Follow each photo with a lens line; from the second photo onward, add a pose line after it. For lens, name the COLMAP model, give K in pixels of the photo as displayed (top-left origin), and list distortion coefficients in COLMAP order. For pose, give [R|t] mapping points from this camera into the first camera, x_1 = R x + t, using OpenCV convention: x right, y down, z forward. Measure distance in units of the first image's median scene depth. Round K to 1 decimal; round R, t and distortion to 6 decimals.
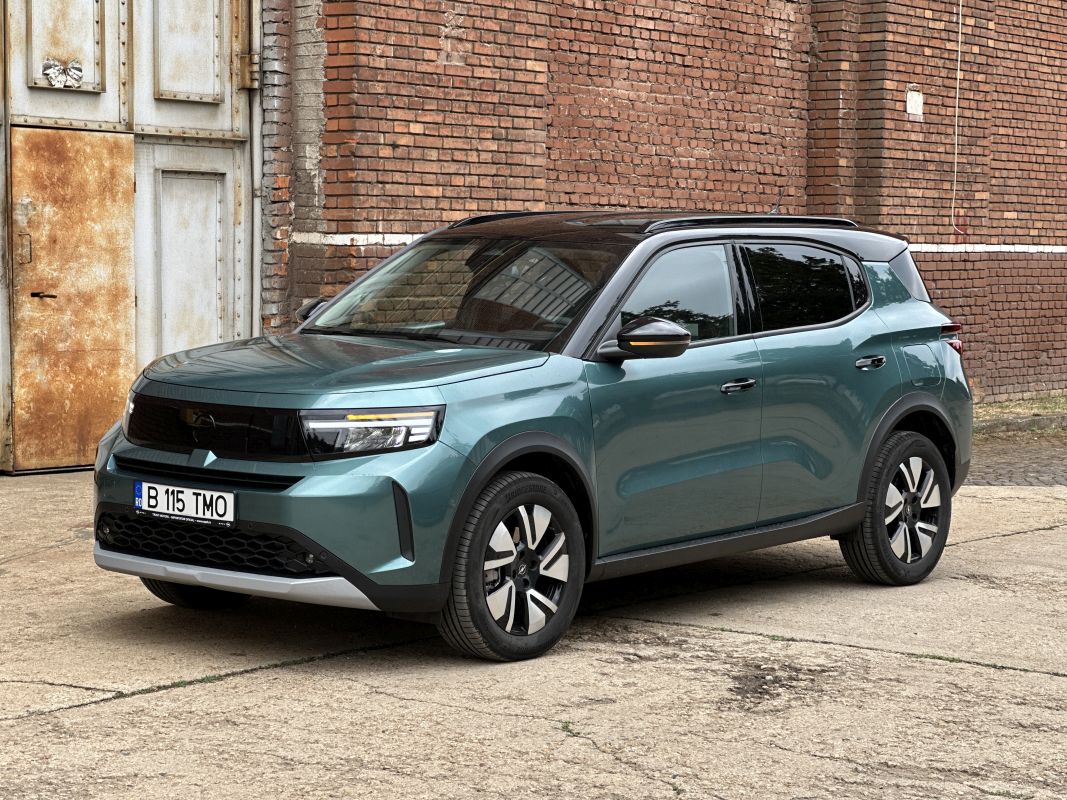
lens RADIAL K [[2356.1, 0, 538.4], [0, 2356.1, 396.2], [0, 0, 1]] dist [0.101127, 0.000000]
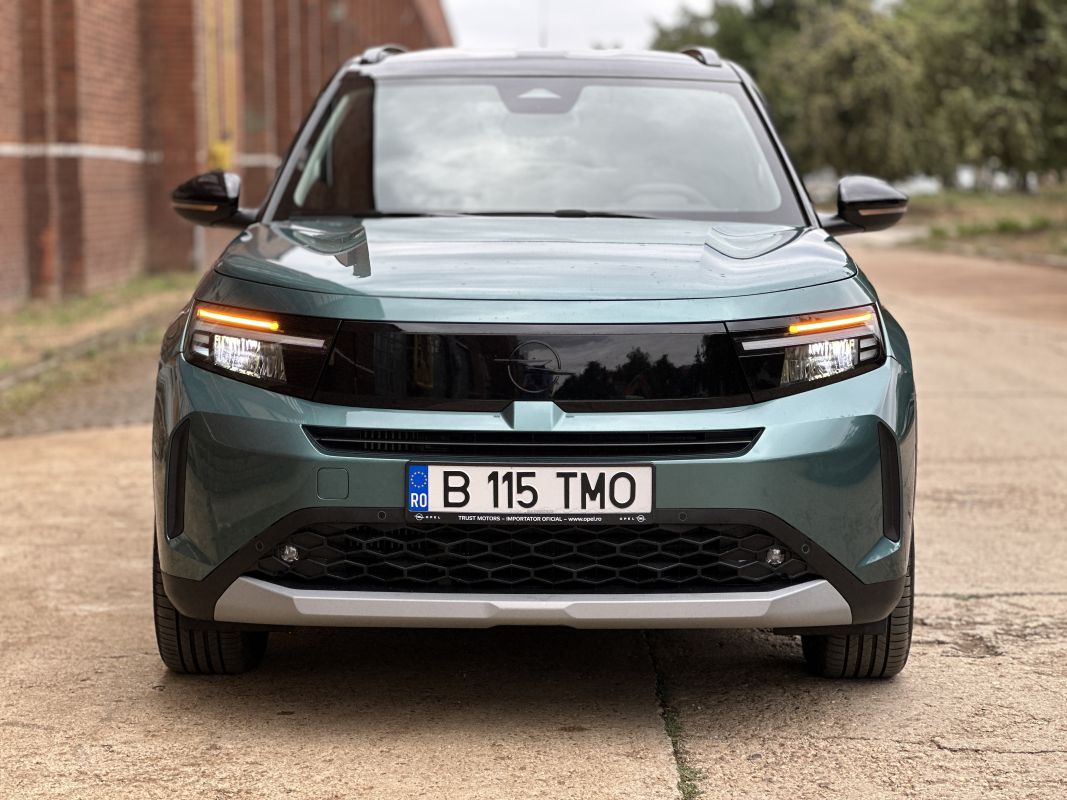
lens RADIAL K [[2356.1, 0, 532.4], [0, 2356.1, 400.1], [0, 0, 1]] dist [0.101127, 0.000000]
pose [[0.750016, -0.076211, 0.657015, -0.334964], [0.055690, 0.997089, 0.052085, -0.005585], [-0.659071, -0.002475, 0.752077, 0.343378]]
